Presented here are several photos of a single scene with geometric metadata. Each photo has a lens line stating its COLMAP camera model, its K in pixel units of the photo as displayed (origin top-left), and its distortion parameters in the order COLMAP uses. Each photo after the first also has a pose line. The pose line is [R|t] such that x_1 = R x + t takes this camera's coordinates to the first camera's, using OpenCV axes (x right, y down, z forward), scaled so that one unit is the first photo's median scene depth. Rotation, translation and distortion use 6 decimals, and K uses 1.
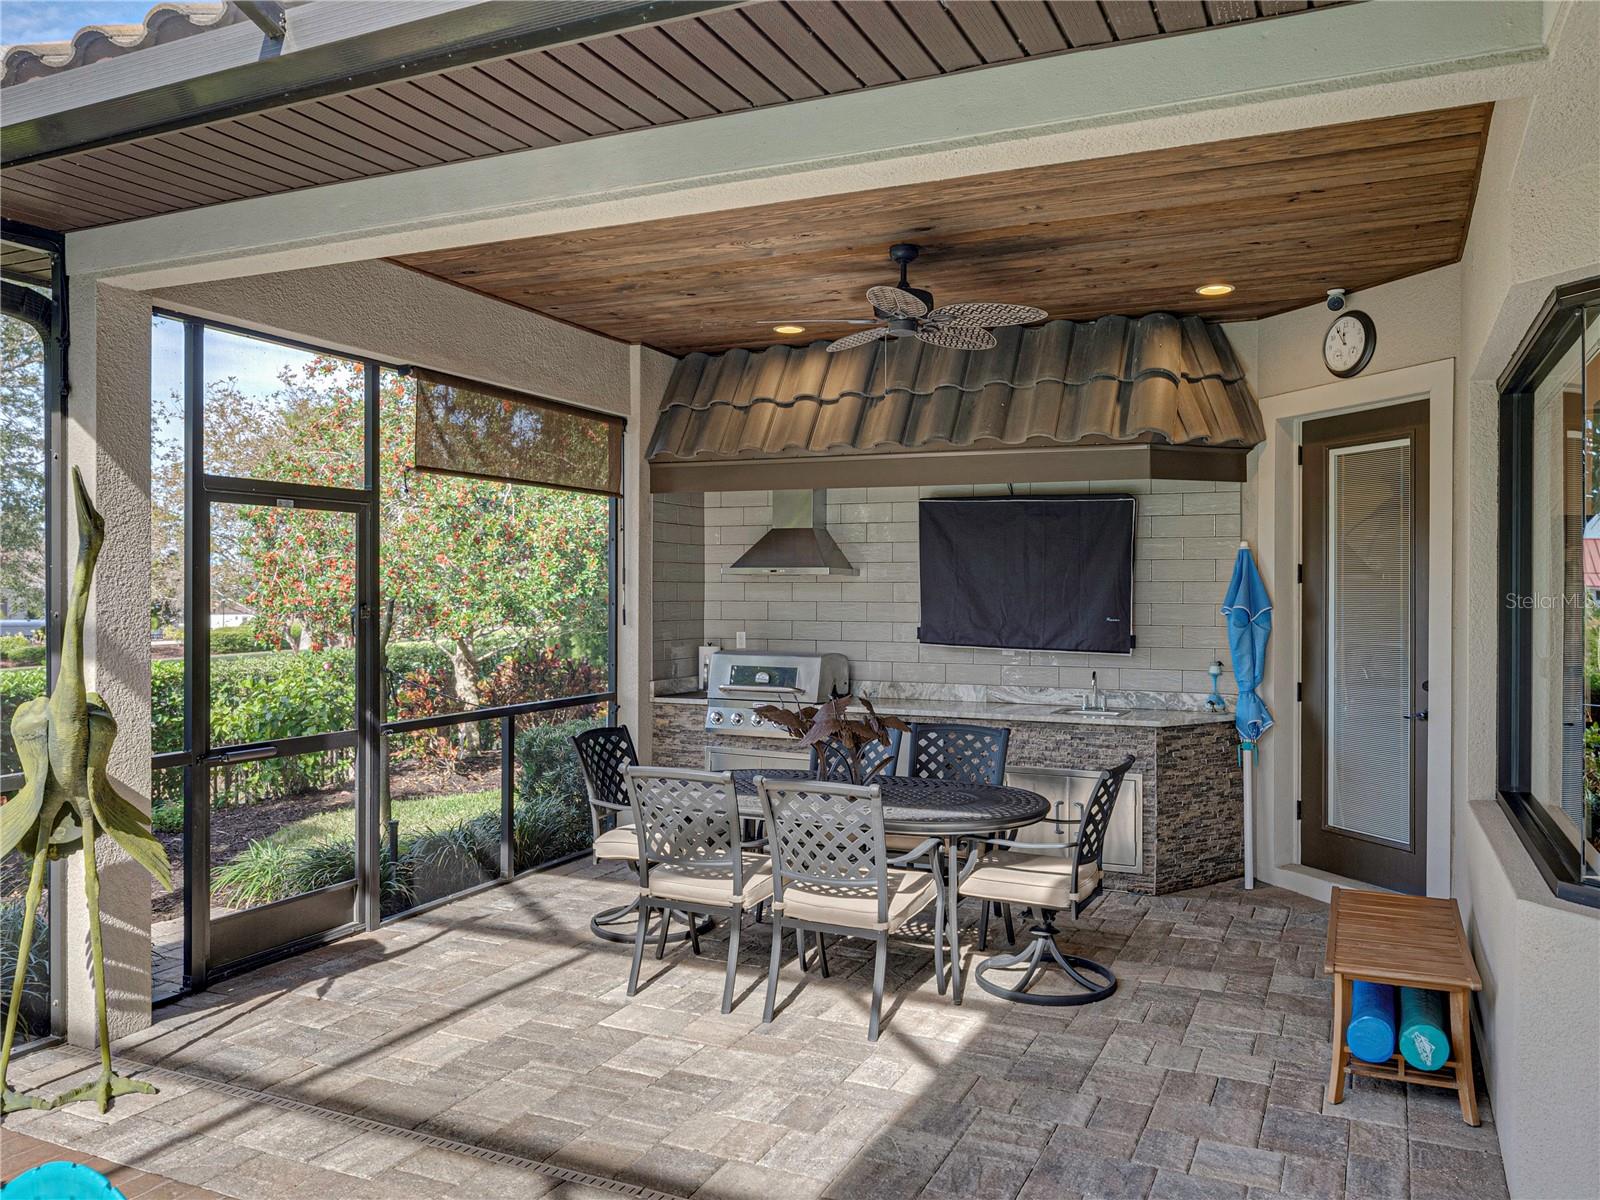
lens RADIAL K [[1235.2, 0, 800.0], [0, 1235.2, 600.0], [0, 0, 1]] dist [0.000616, -0.000823]
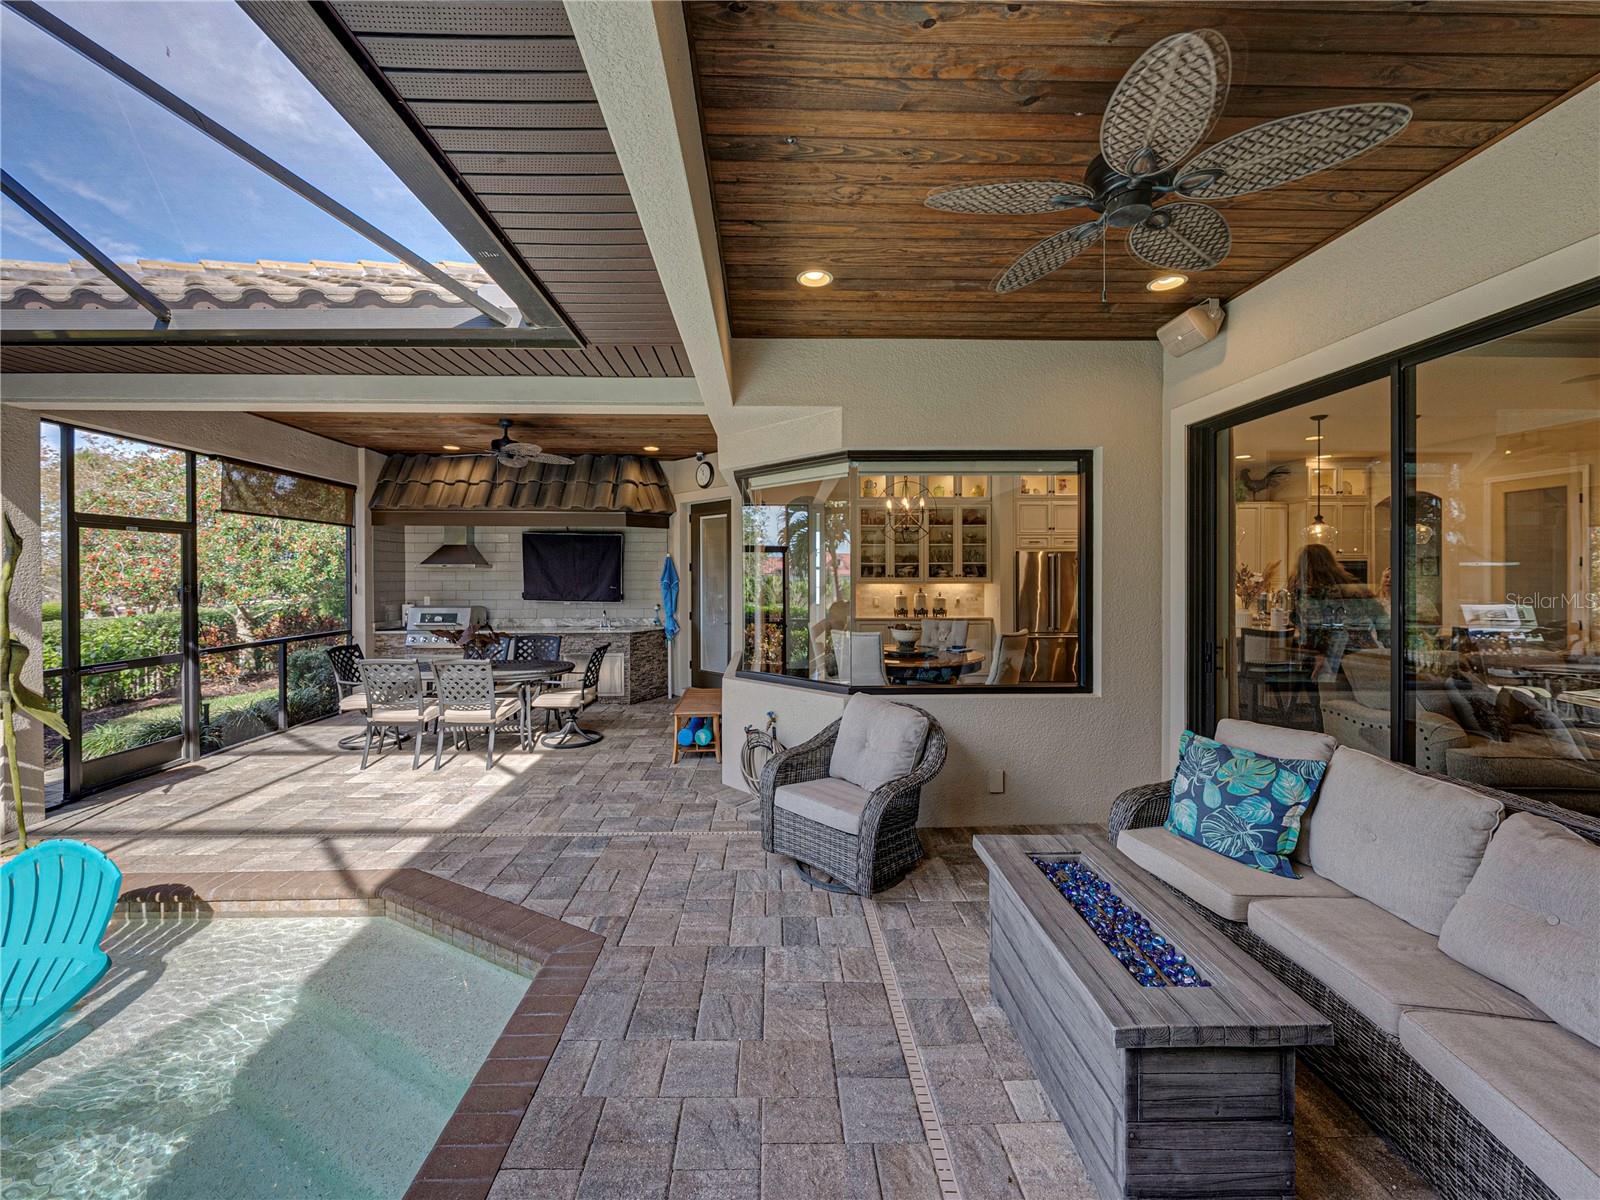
lens RADIAL K [[639.0, 0, 794.2], [0, 639.0, 579.2], [0, 0, 1]] dist [0.000019, -0.003470]
pose [[0.894971, -0.008467, 0.446044, 0.027531], [0.009071, 0.999959, 0.000780, 0.003042], [-0.446032, 0.003348, 0.895011, -0.214155]]
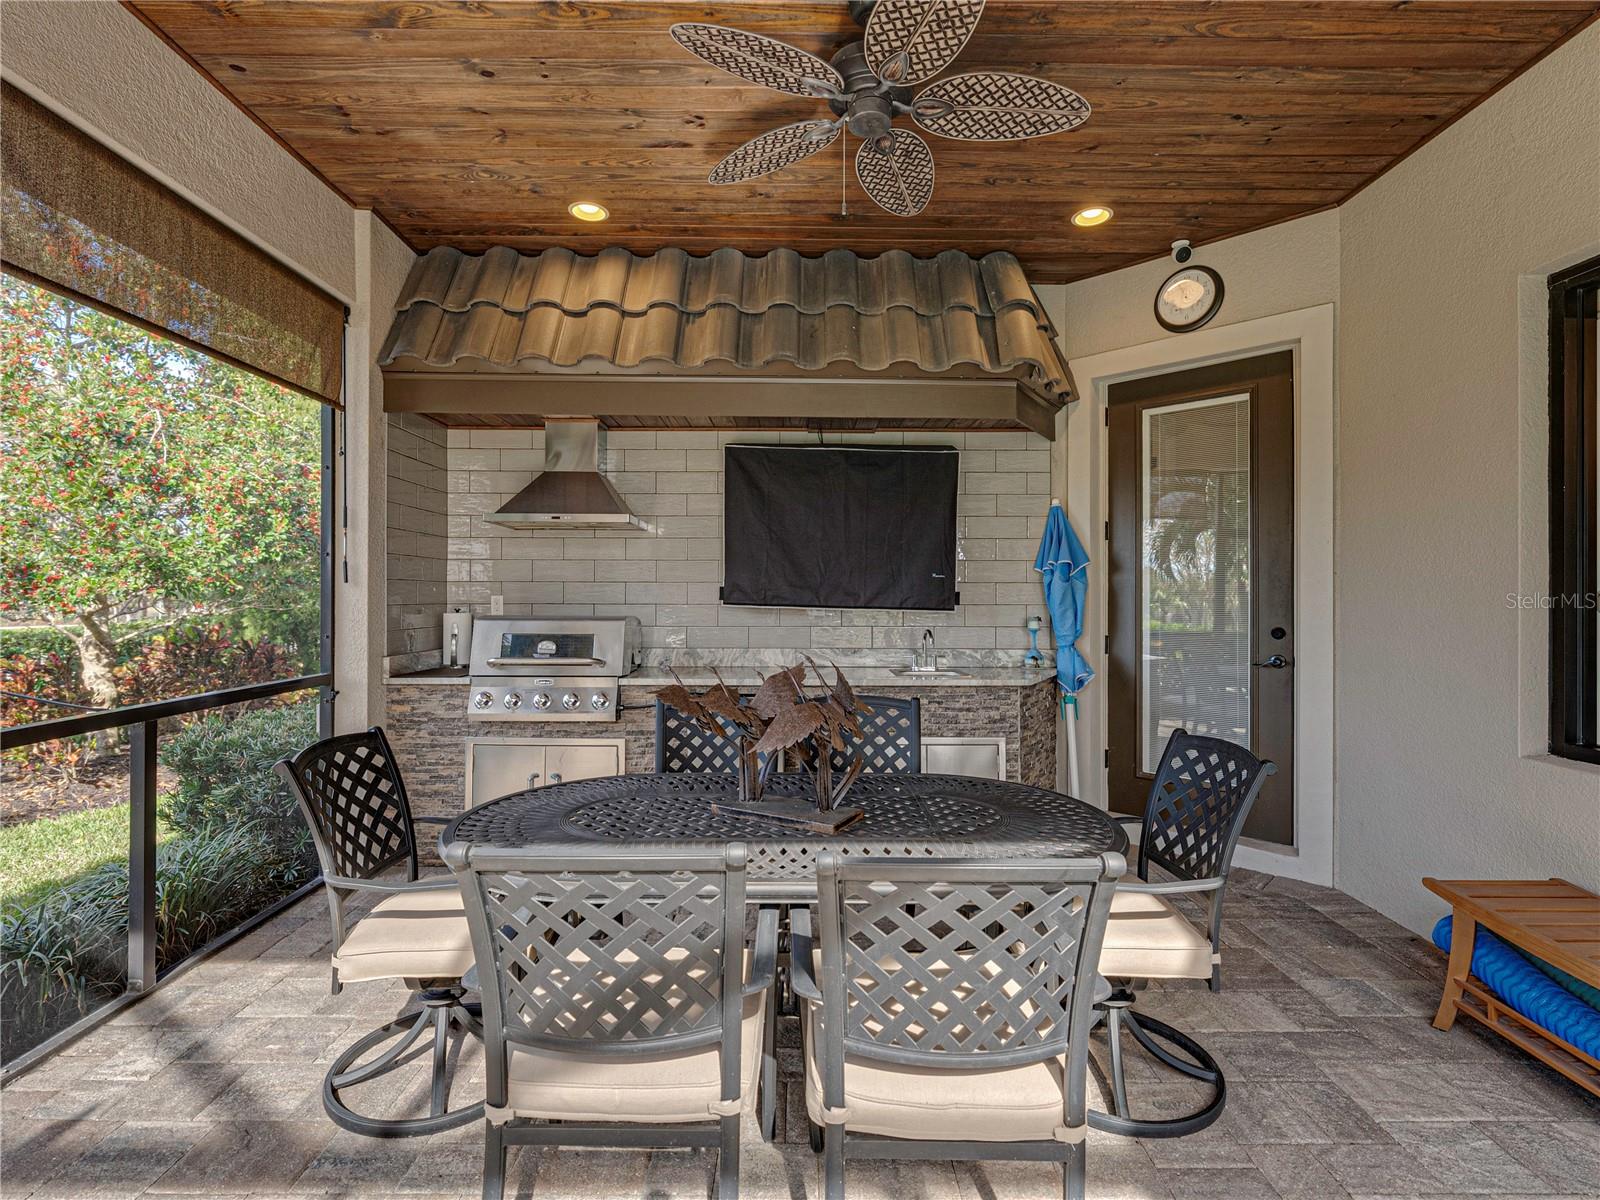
lens RADIAL K [[783.0, 0, 798.3], [0, 783.0, 595.6], [0, 0, 1]] dist [0.000002, -0.000605]
pose [[0.903046, -0.001226, 0.429542, -0.112413], [0.004103, 0.999975, -0.005772, 0.036190], [-0.429524, 0.006974, 0.903029, 0.519514]]
